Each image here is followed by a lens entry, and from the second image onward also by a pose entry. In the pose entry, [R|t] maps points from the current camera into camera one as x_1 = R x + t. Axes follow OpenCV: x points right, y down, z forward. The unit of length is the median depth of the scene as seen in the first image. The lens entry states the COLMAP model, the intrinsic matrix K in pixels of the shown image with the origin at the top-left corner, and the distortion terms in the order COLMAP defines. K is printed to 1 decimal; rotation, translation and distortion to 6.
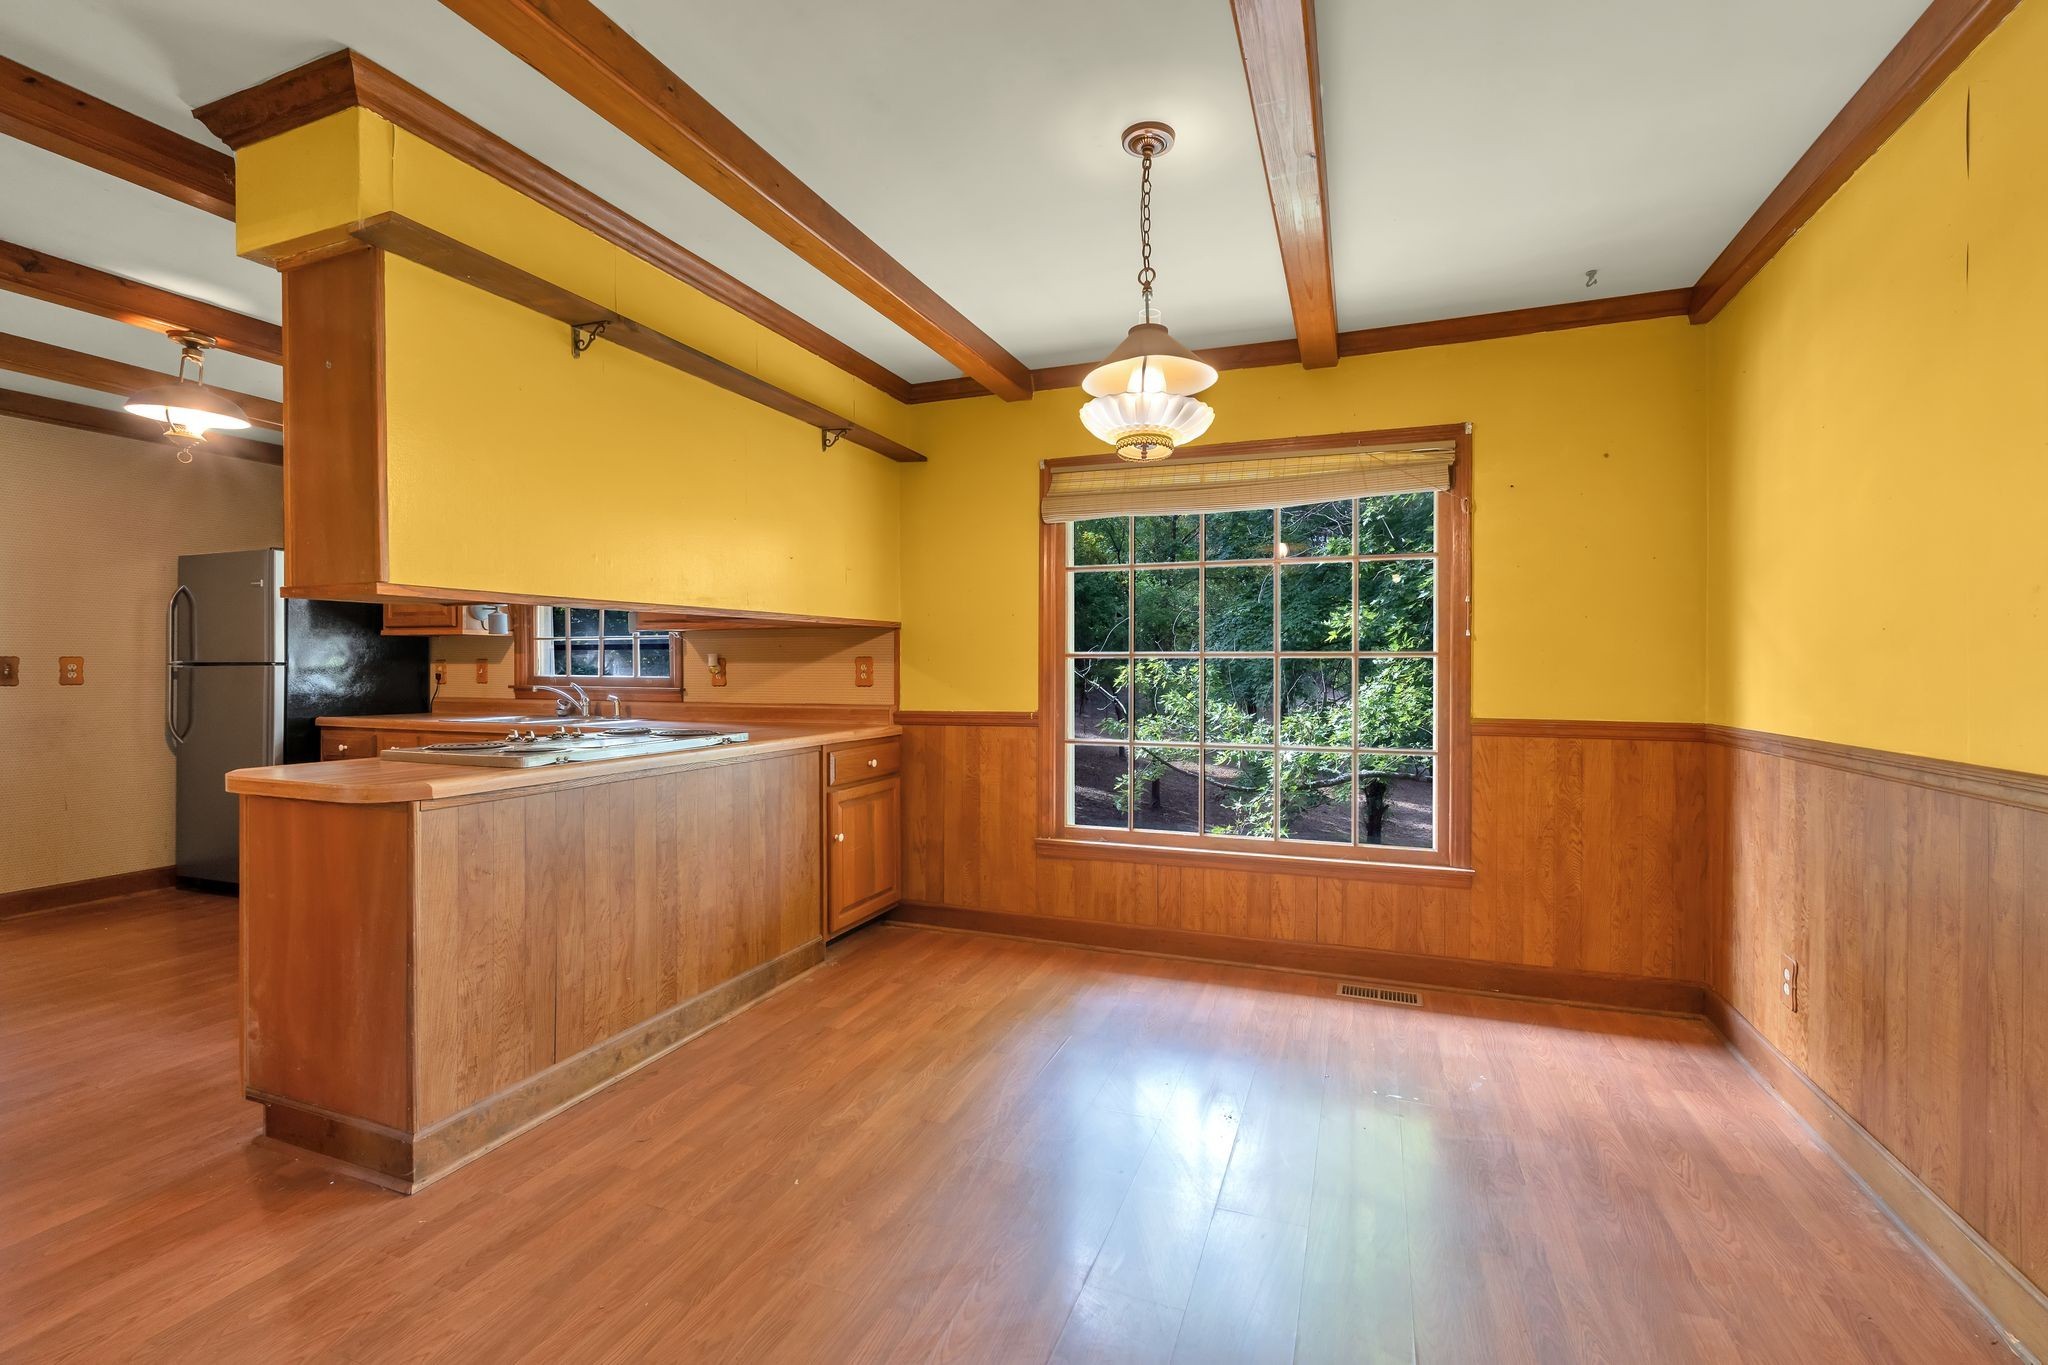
lens RADIAL K [[912.9, 0, 1033.0], [0, 912.9, 666.8], [0, 0, 1]] dist [-0.001023, -0.000245]
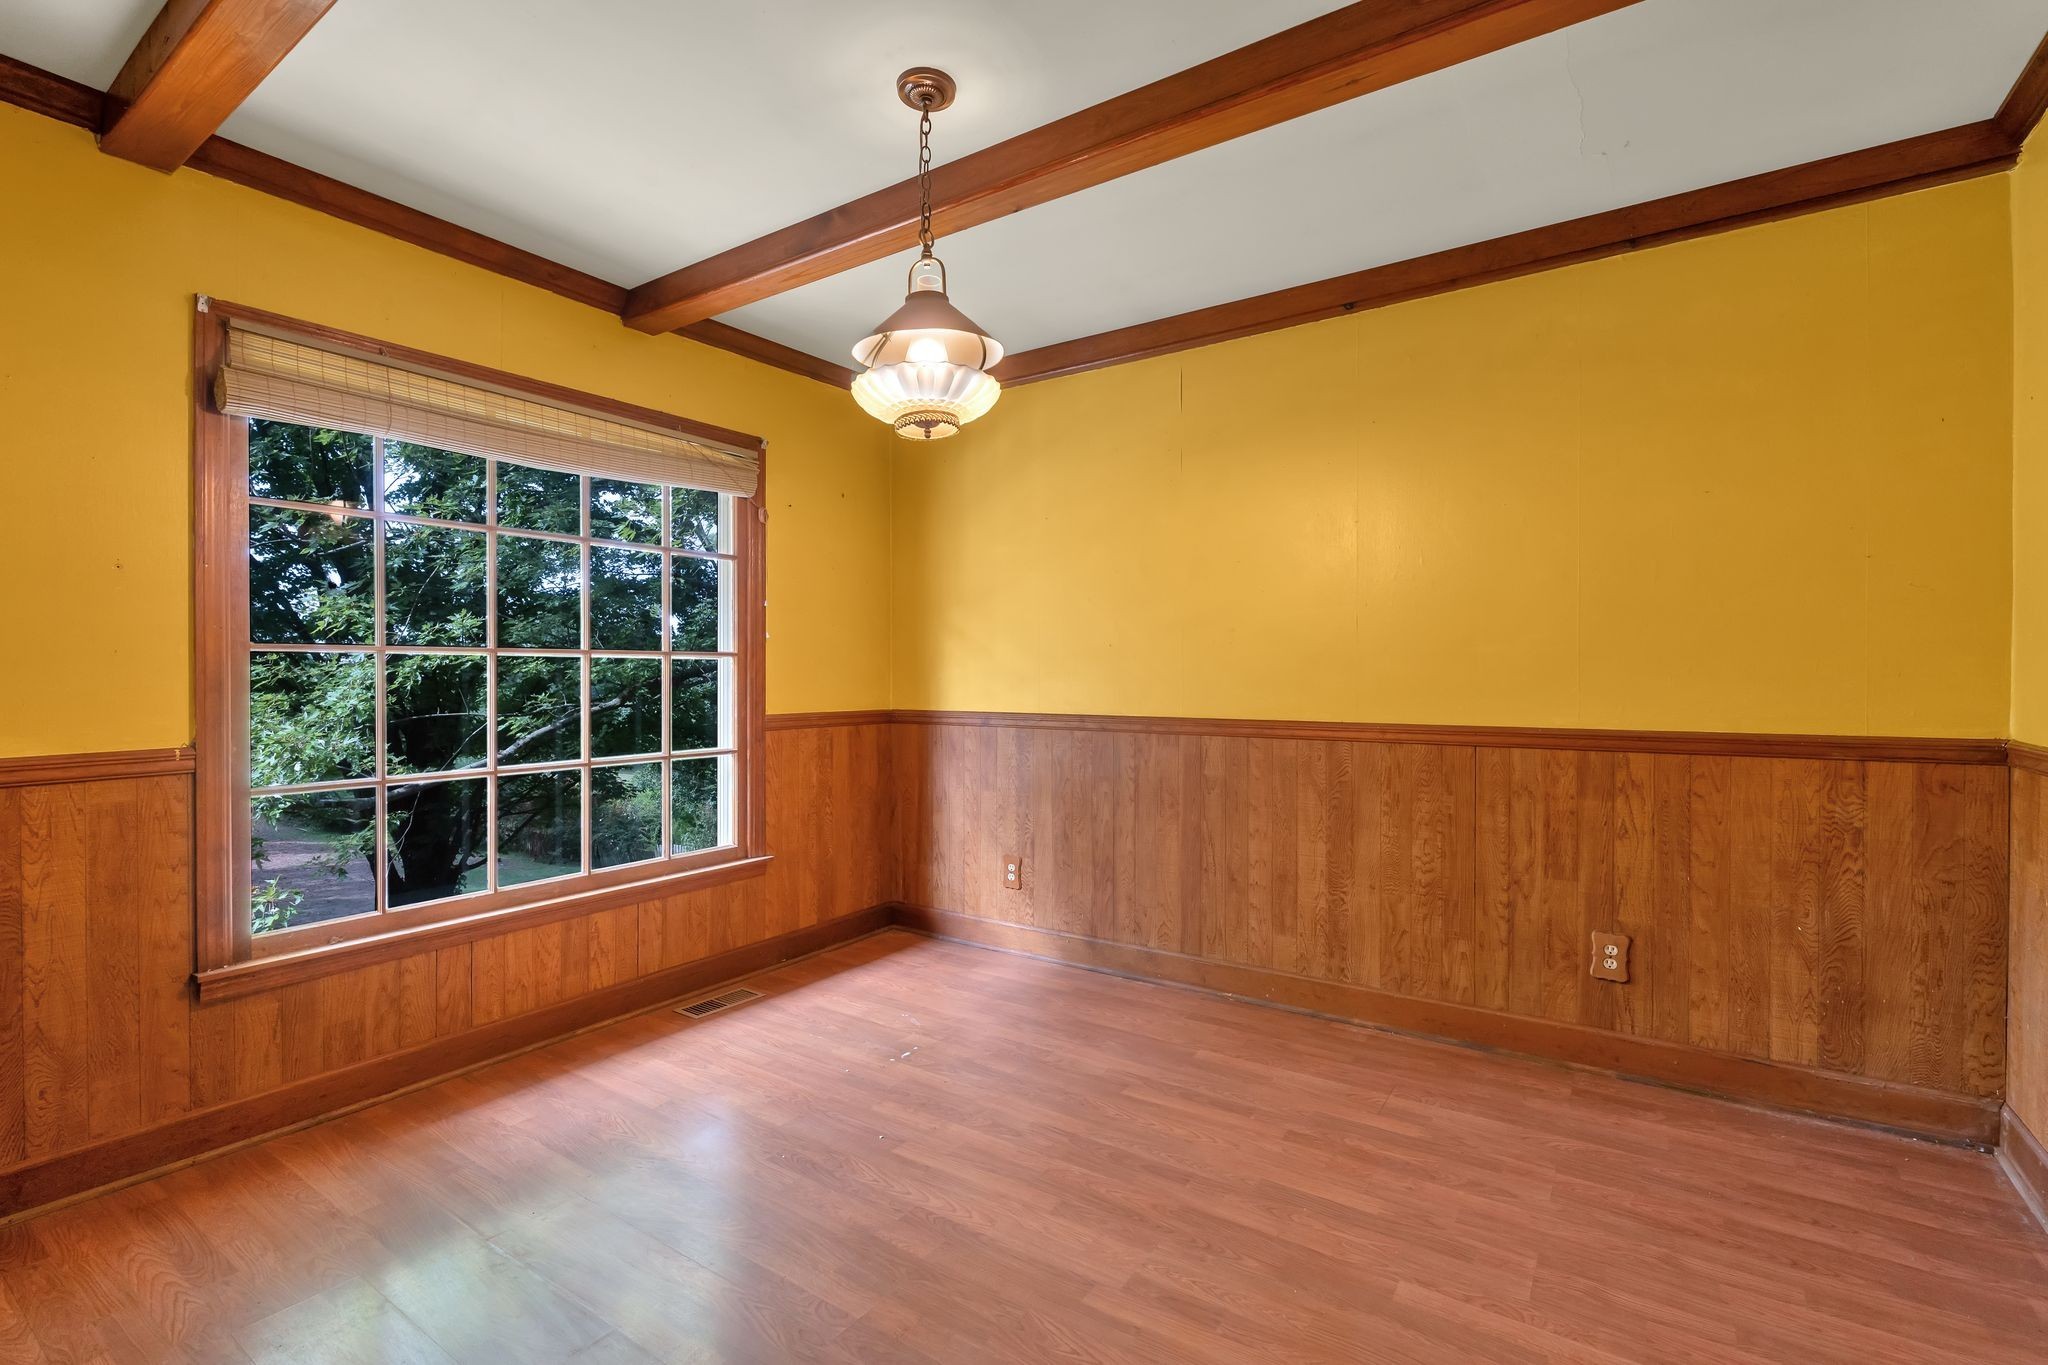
lens RADIAL K [[912.9, 0, 1033.0], [0, 912.9, 666.8], [0, 0, 1]] dist [-0.001023, -0.000245]
pose [[0.235708, 0.000625, 0.971824, -0.493735], [-0.002985, 0.999996, 0.000081, -0.001239], [-0.971819, -0.002920, 0.235709, 0.447435]]
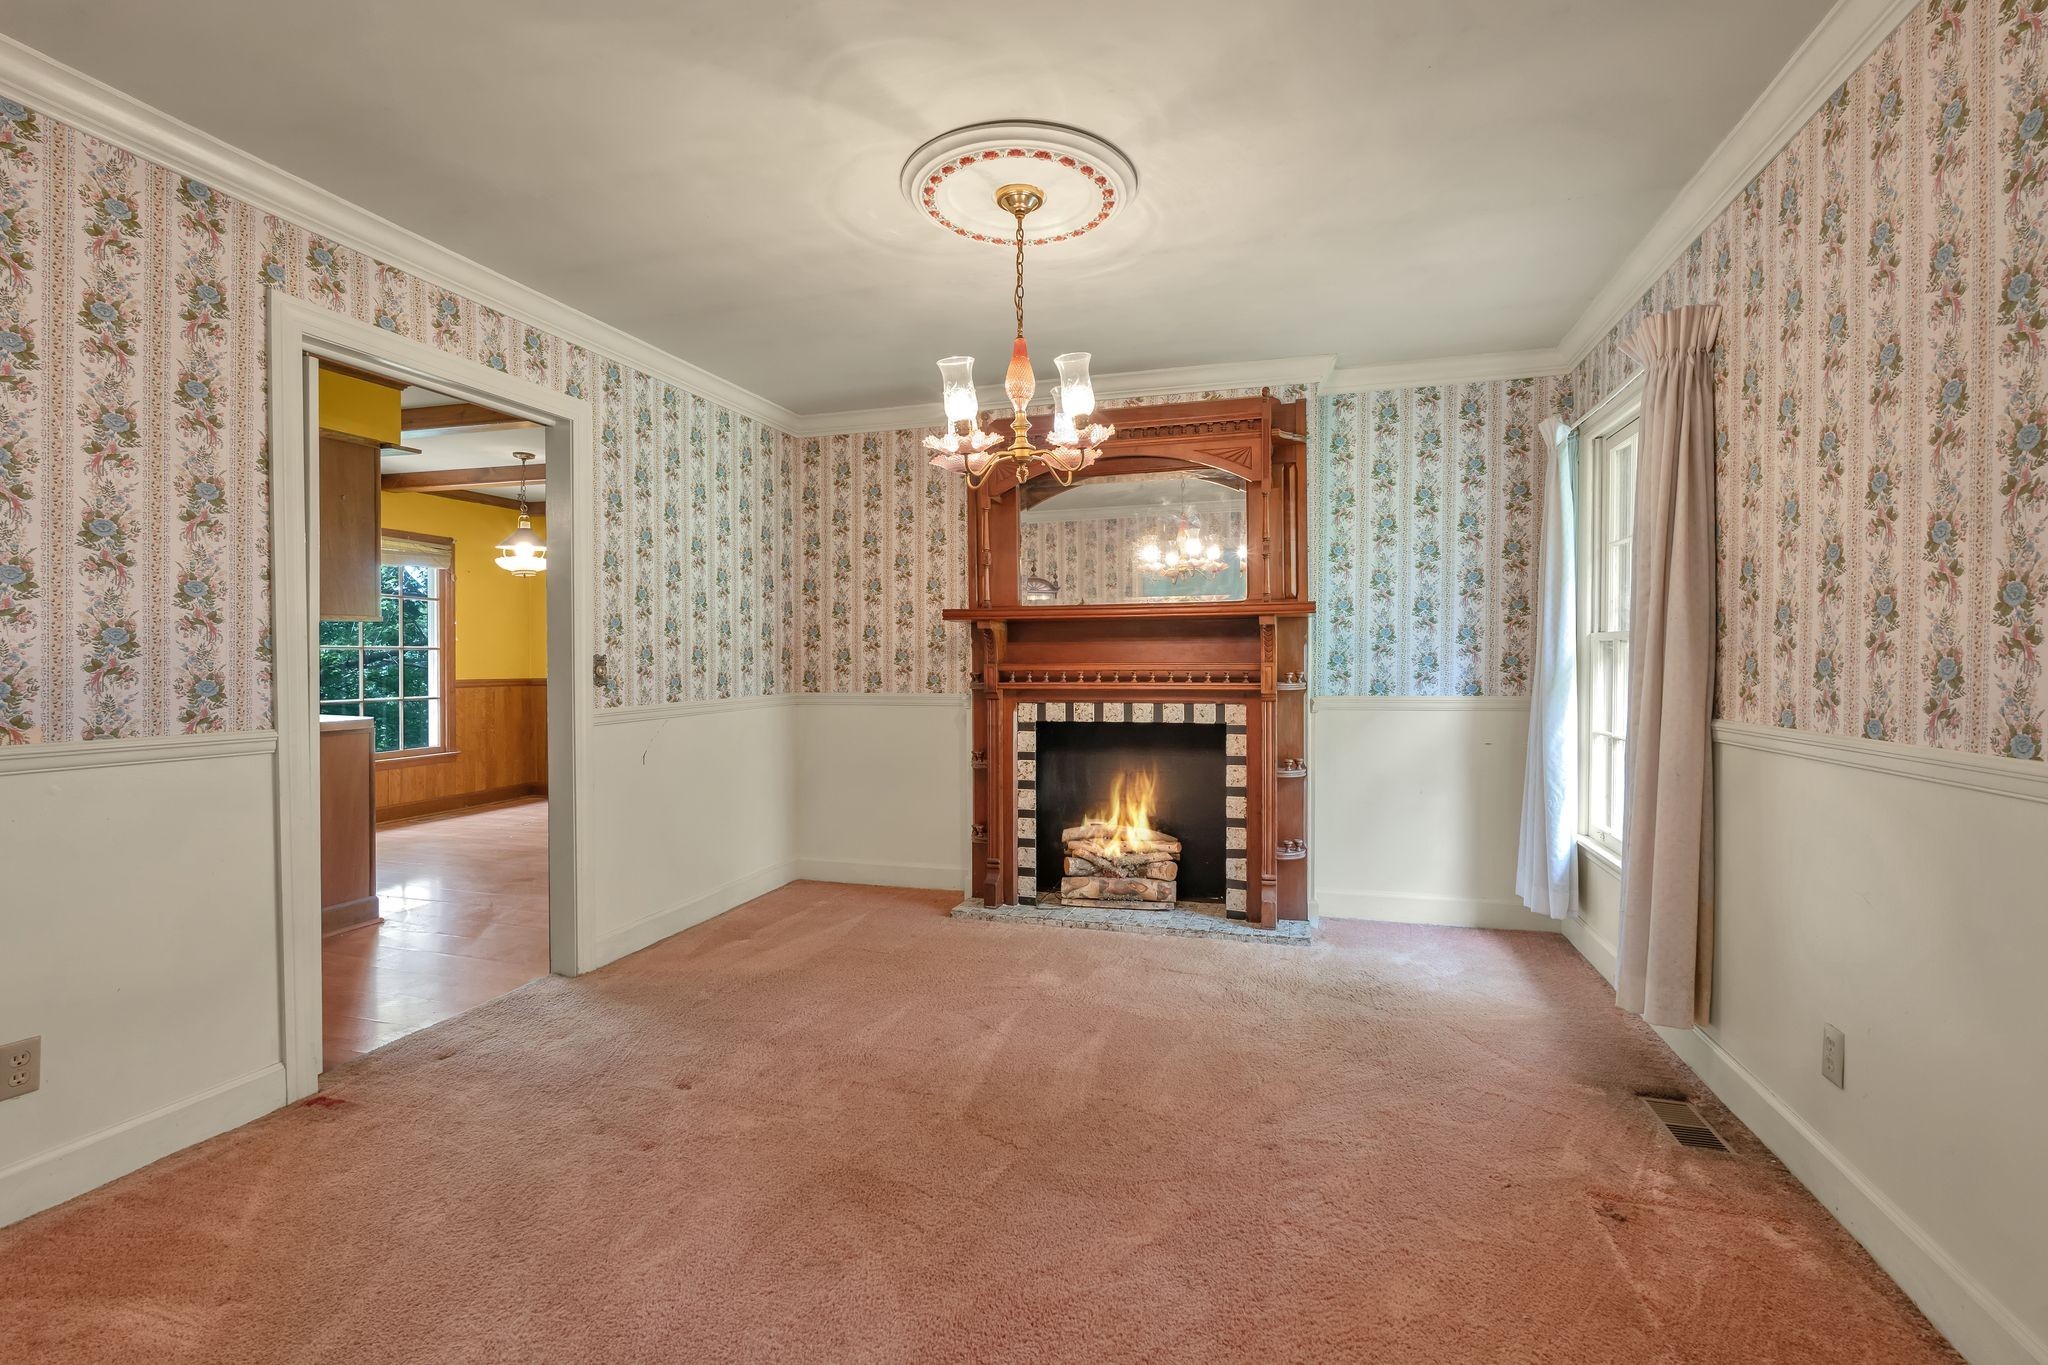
lens RADIAL K [[912.9, 0, 1033.0], [0, 912.9, 666.8], [0, 0, 1]] dist [-0.001023, -0.000245]
pose [[-0.084507, -0.008494, 0.996387, -1.726435], [-0.002665, 0.999962, 0.008298, 0.006185], [-0.996419, -0.001954, -0.084527, -0.139035]]
